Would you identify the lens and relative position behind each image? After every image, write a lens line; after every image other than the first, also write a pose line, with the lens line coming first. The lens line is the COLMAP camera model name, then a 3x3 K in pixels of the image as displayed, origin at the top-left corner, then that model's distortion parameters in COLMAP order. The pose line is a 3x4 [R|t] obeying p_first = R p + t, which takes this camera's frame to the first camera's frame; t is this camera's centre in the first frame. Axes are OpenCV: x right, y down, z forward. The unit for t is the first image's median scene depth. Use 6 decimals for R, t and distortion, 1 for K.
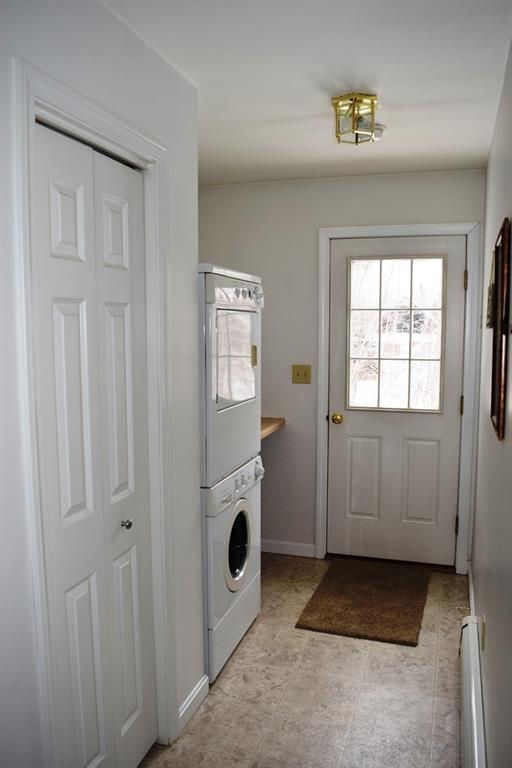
lens RADIAL K [[616.8, 0, 256.0], [0, 616.8, 384.0], [0, 0, 1]] dist [-0.079260, 0.005893]
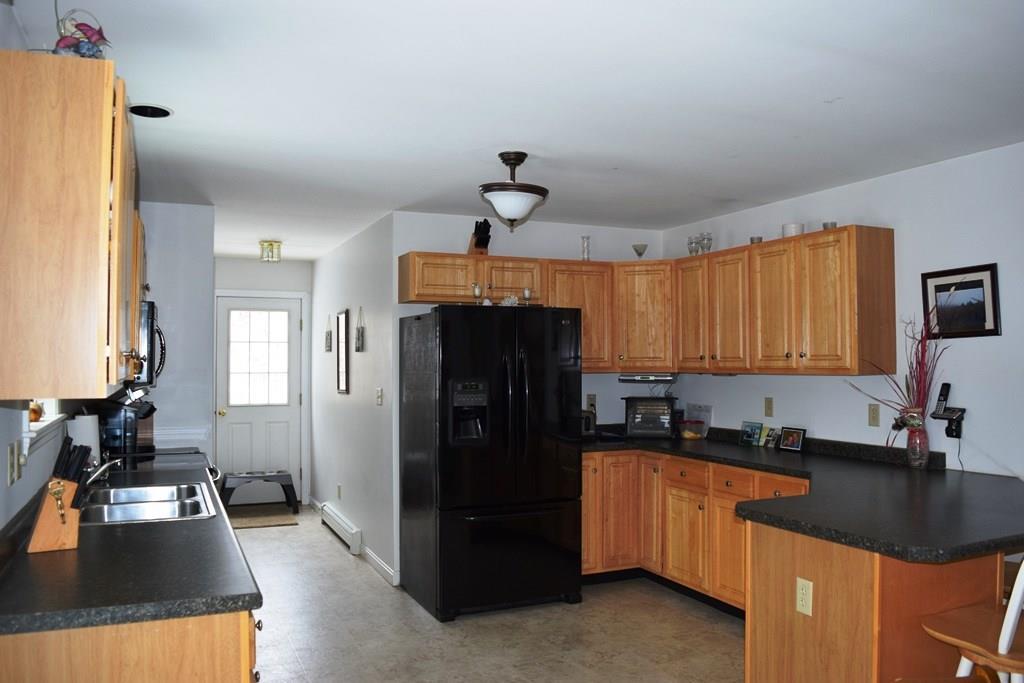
lens RADIAL K [[822.5, 0, 512.0], [0, 822.5, 341.5], [0, 0, 1]] dist [-0.079260, 0.005893]
pose [[0.753307, 0.018882, 0.657398, -0.674496], [0.068673, 0.991865, -0.107181, 0.150874], [-0.654074, 0.125886, 0.745882, -1.021053]]
